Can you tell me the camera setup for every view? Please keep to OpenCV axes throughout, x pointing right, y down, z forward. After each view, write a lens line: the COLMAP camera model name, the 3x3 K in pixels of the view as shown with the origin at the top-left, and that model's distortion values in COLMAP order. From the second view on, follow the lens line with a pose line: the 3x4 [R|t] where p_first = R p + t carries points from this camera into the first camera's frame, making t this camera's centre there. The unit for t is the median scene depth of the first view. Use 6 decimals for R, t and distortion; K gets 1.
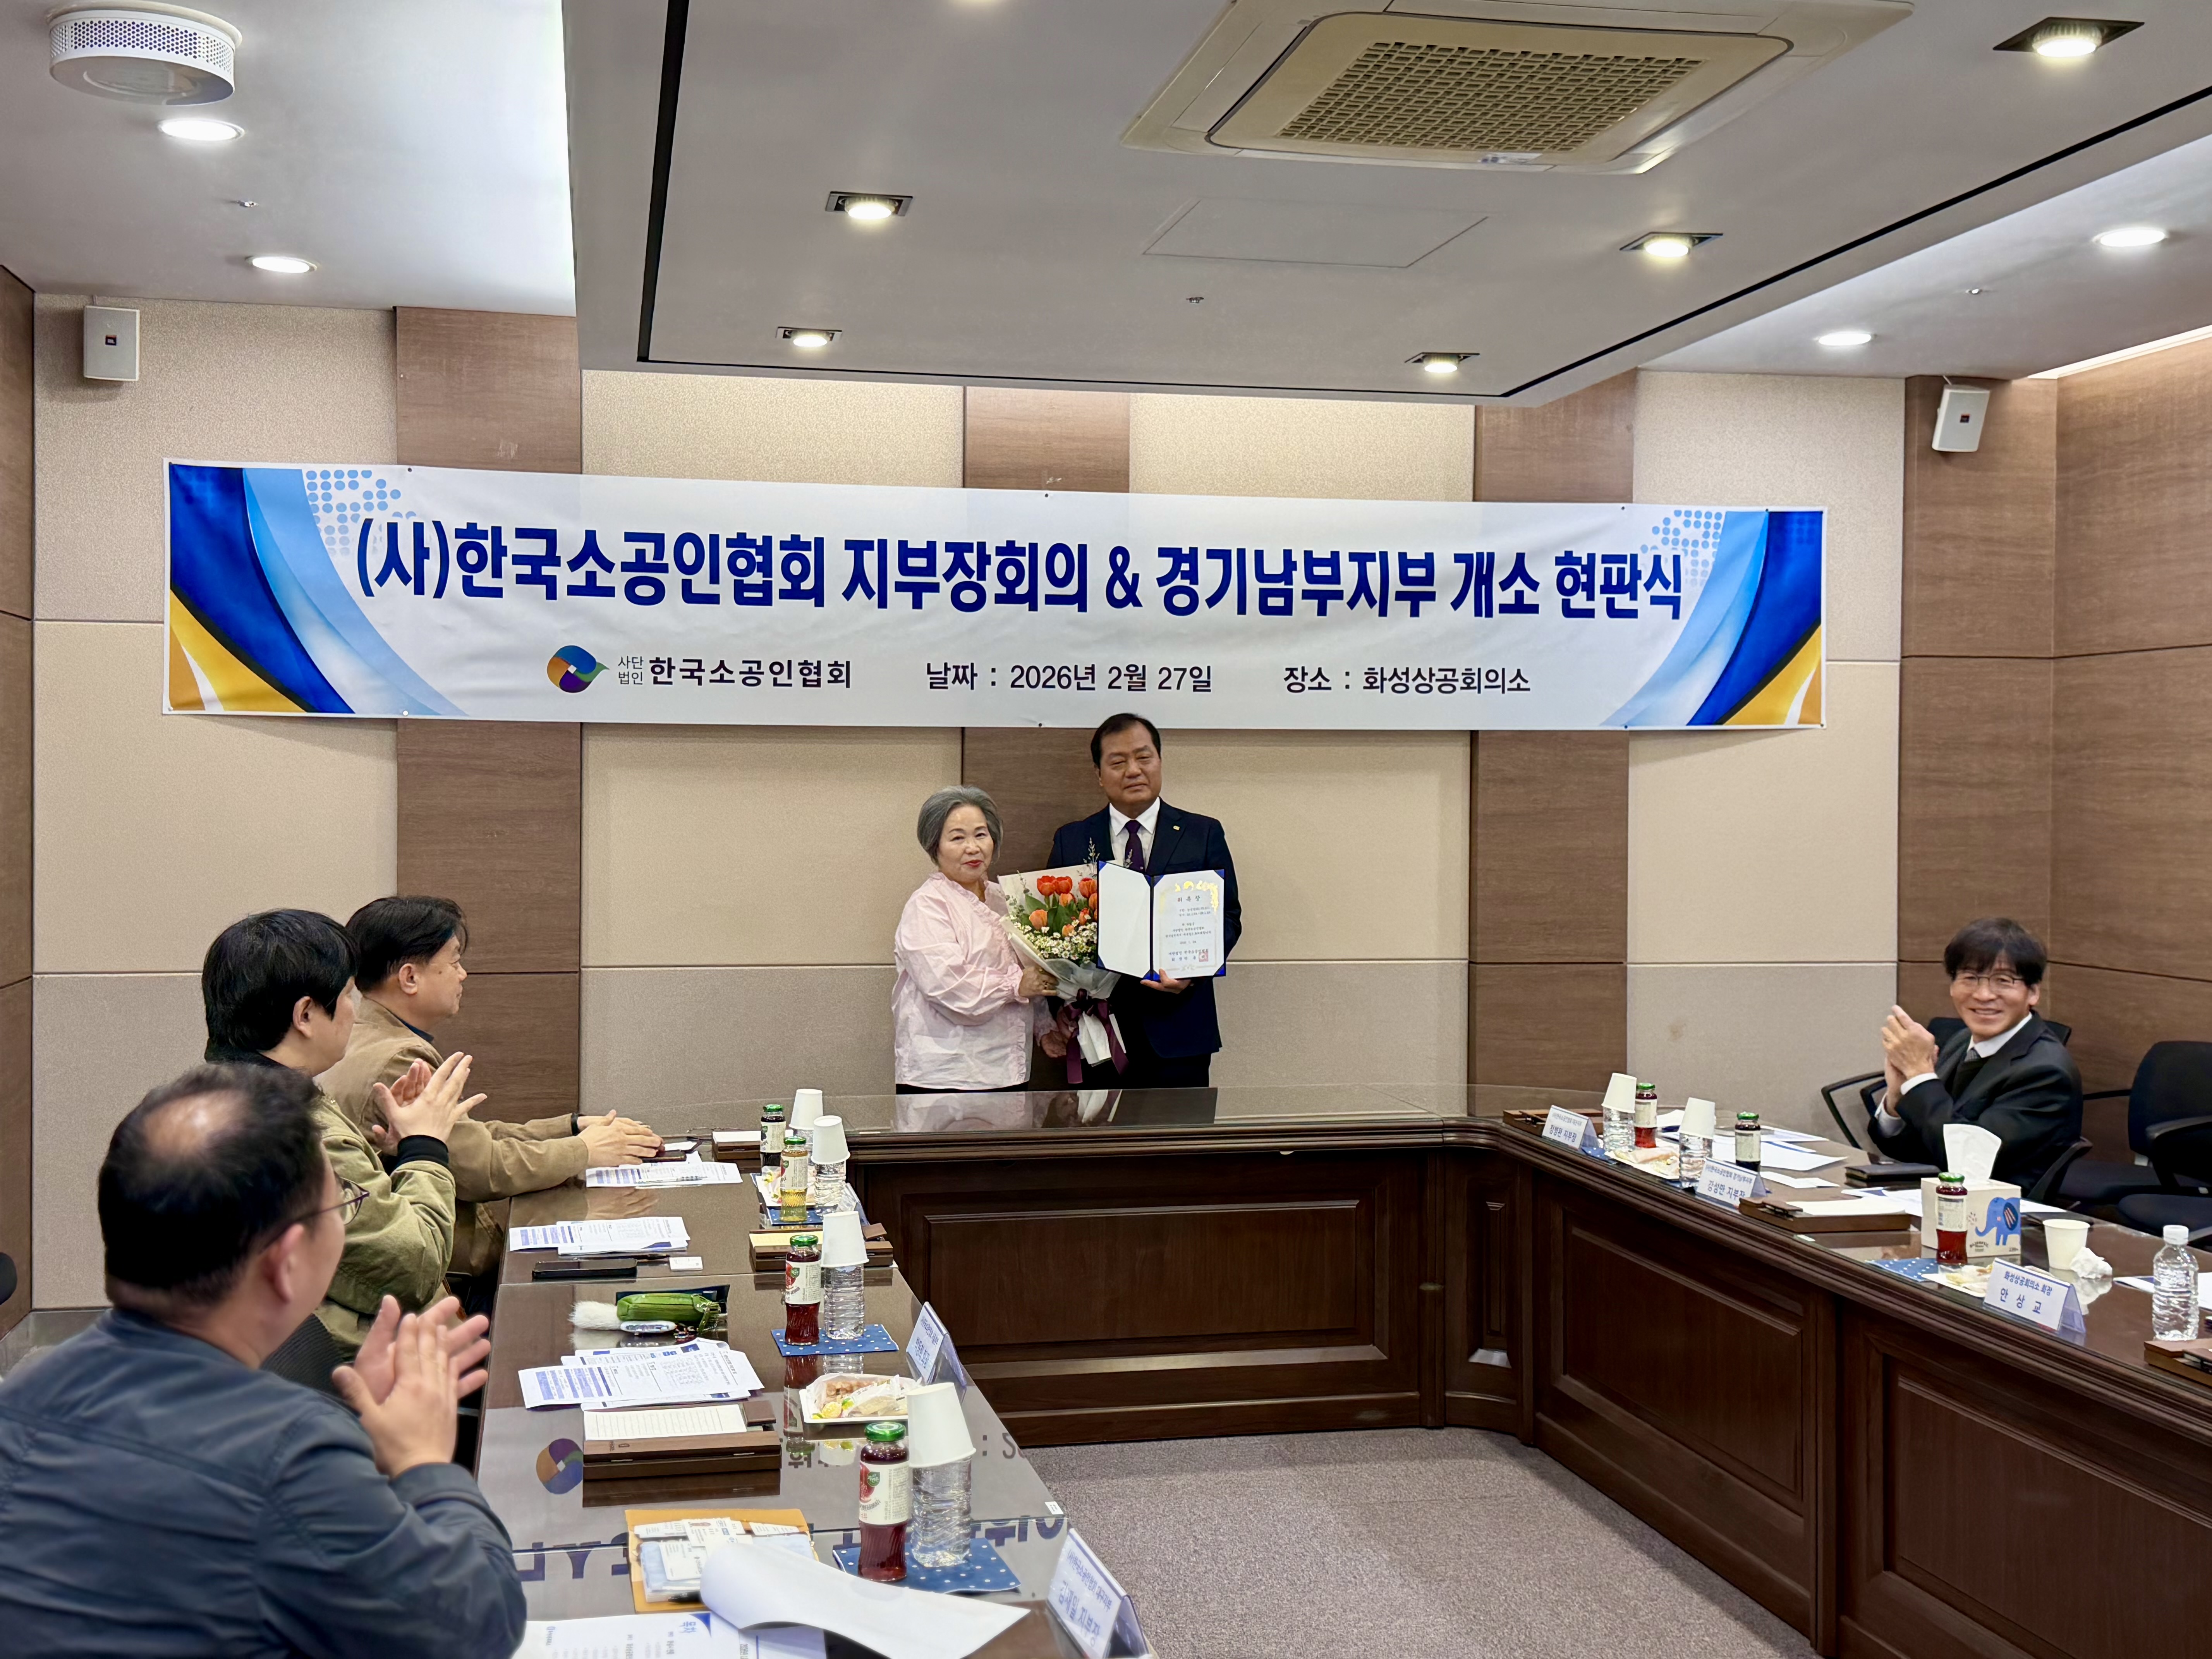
lens RADIAL K [[2452.8, 0, 1110.1], [0, 2452.8, 840.0], [0, 0, 1]] dist [0.064720, 0.000000]
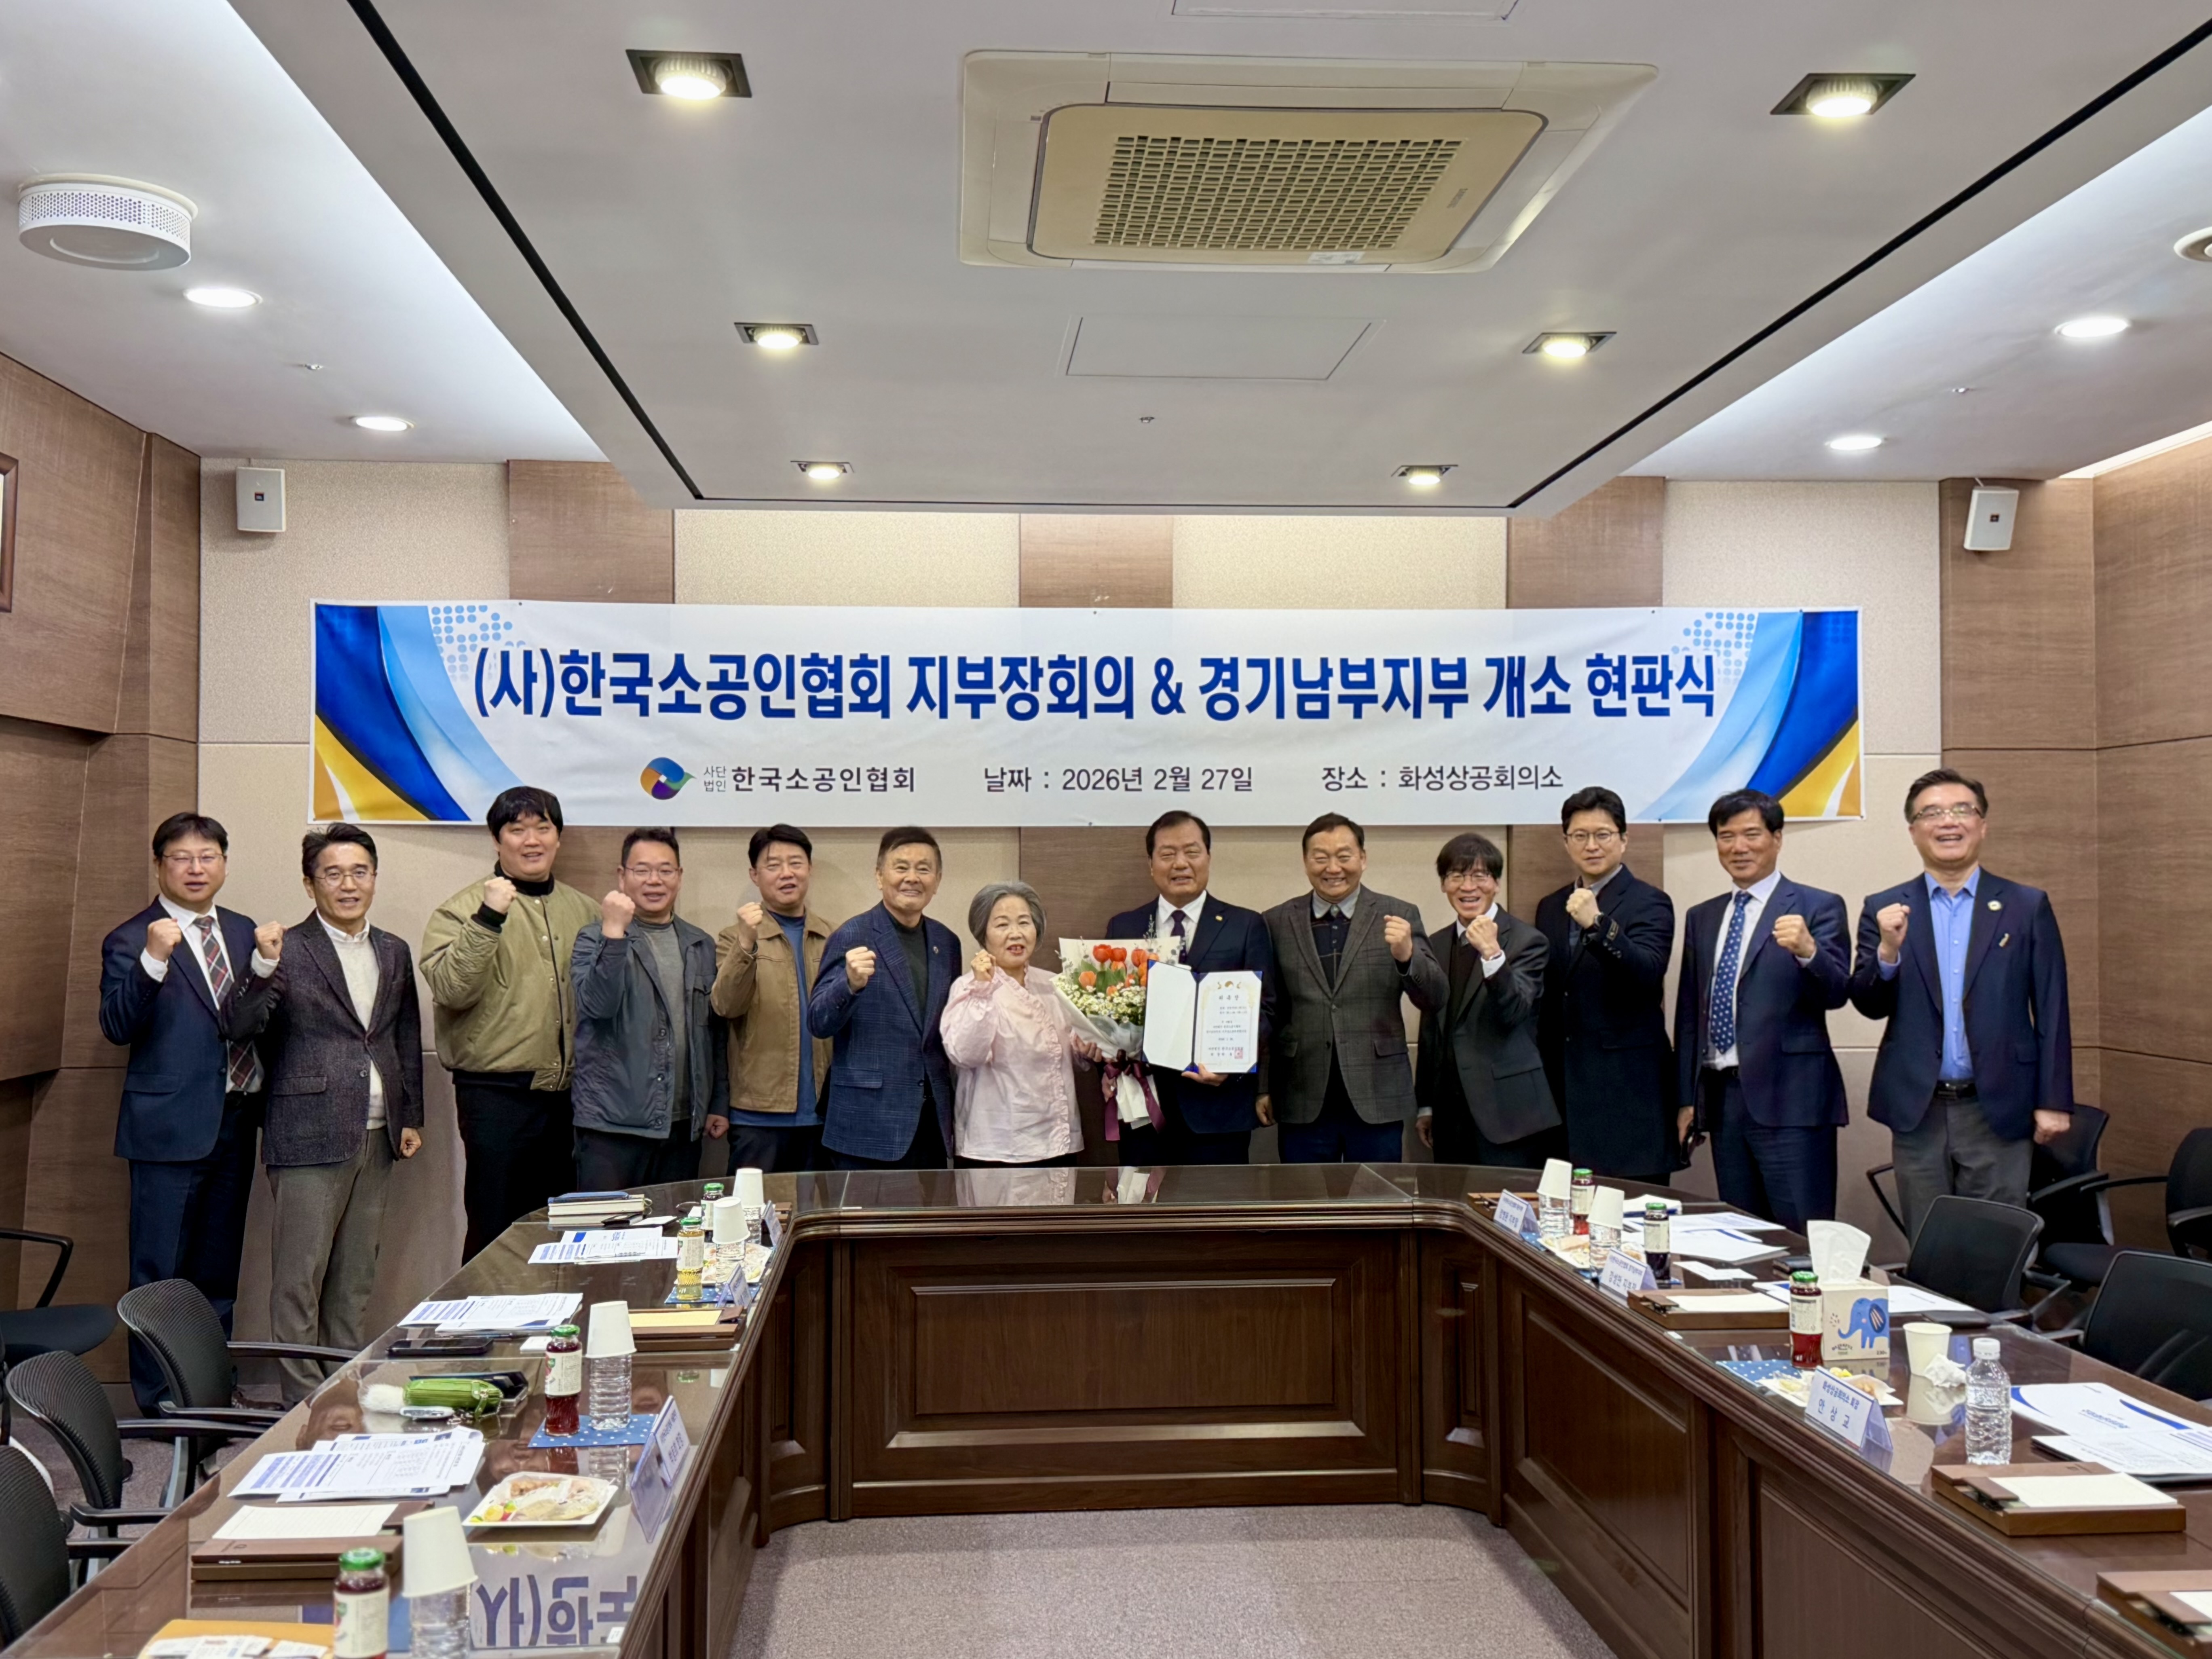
lens RADIAL K [[2150.0, 0, 1098.4], [0, 2150.0, 838.3], [0, 0, 1]] dist [0.050964, 0.000000]
pose [[0.990947, -0.010354, -0.133855, 0.103603], [0.004600, 0.999055, -0.043229, 0.000309], [0.134176, 0.042222, 0.990058, 0.066859]]
